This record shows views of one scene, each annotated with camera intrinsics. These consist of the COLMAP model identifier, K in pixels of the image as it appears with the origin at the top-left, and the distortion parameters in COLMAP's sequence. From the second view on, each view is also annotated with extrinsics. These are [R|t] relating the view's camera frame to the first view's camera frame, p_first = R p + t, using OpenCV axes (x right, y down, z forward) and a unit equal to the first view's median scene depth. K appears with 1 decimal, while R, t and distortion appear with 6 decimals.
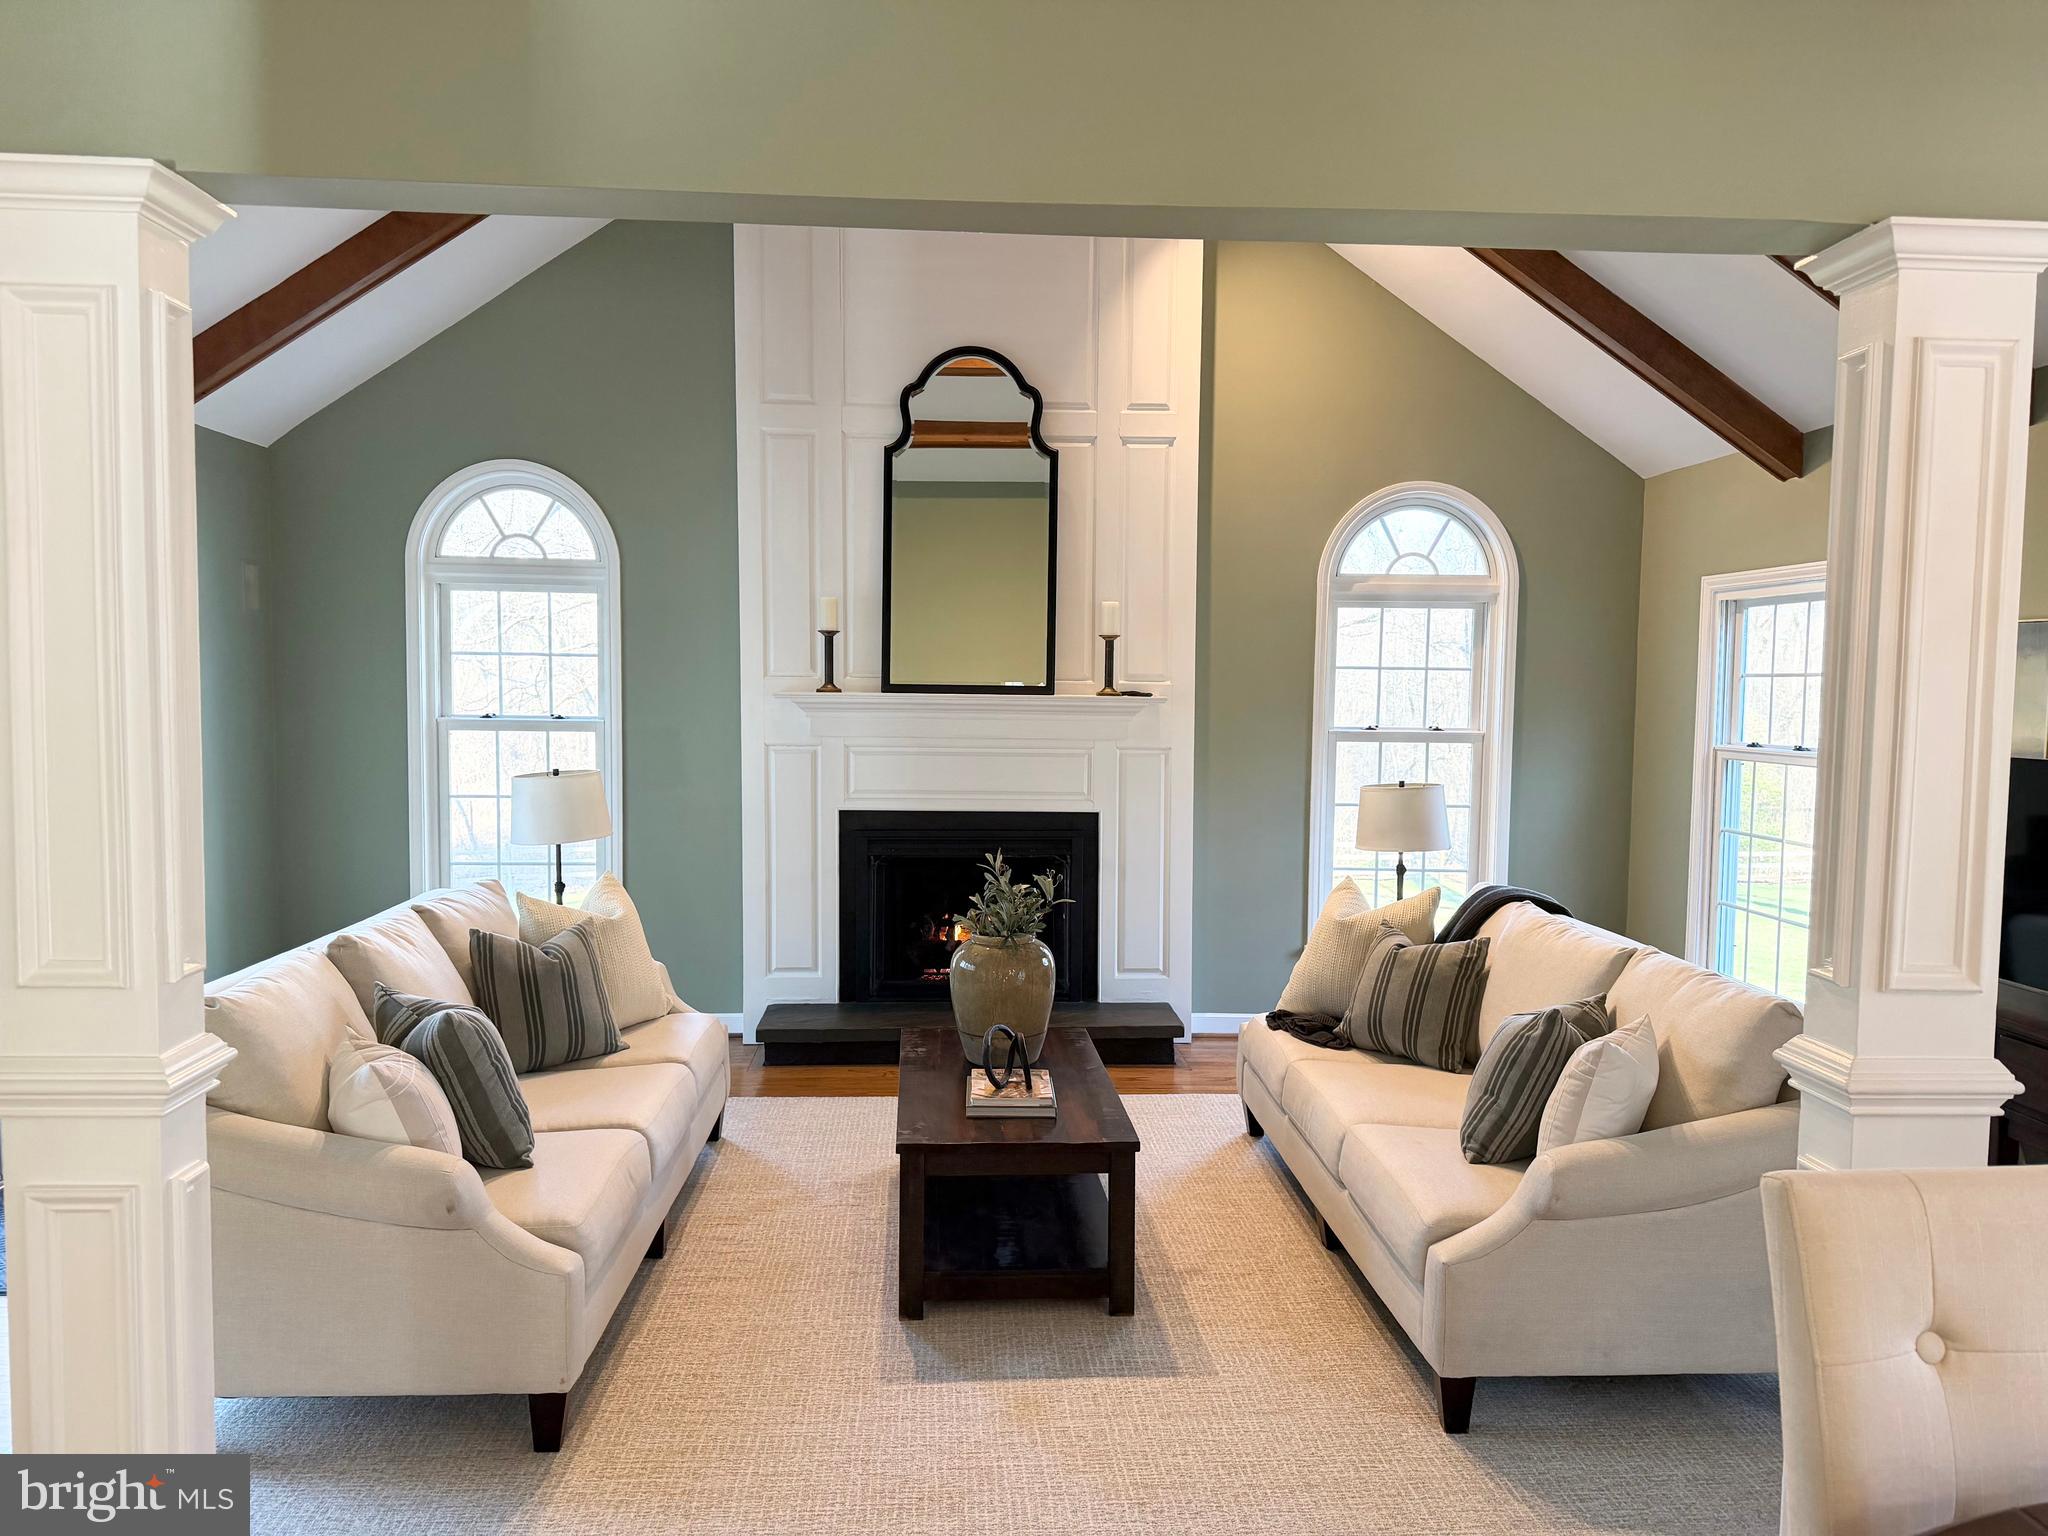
lens RADIAL K [[1434.0, 0, 1024.0], [0, 1434.0, 768.0], [0, 0, 1]] dist [0.159346, -0.306746]
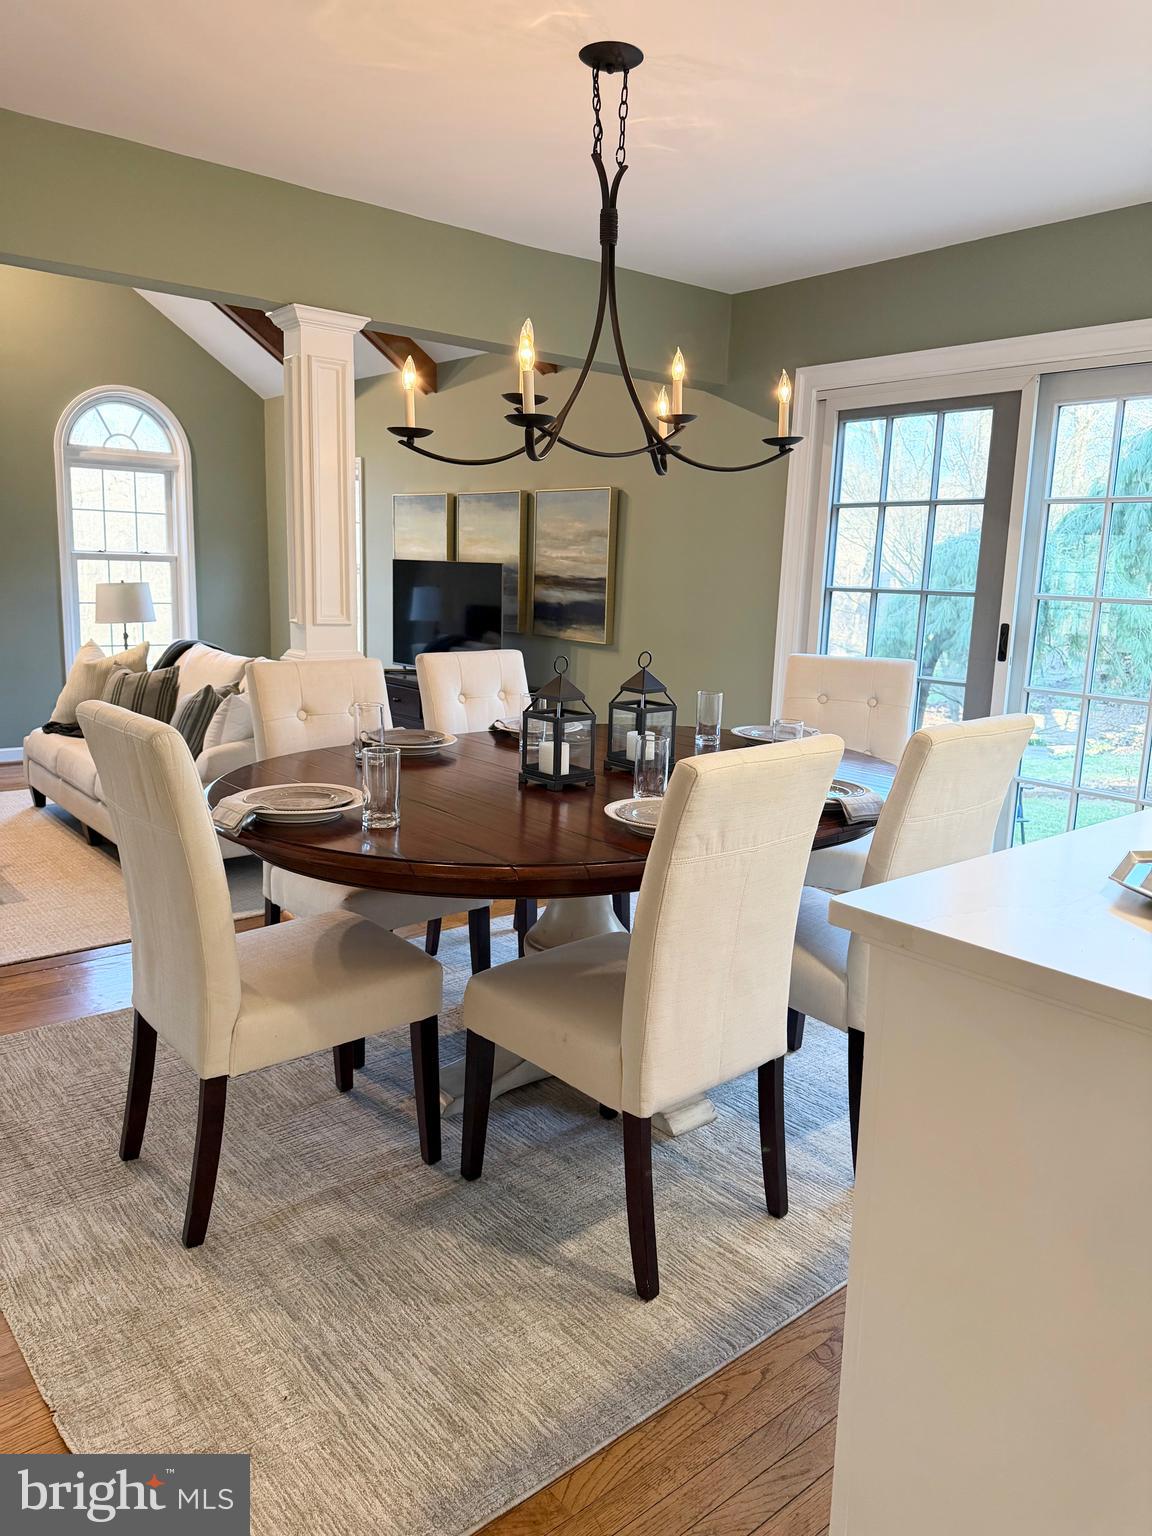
lens RADIAL K [[1075.5, 0, 575.6], [0, 1075.5, 760.8], [0, 0, 1]] dist [0.159346, -0.306746]
pose [[0.806684, -0.095201, 0.583264, -0.061270], [0.016076, 0.990110, 0.139371, 0.046859], [-0.590764, -0.103052, 0.800236, -0.290003]]
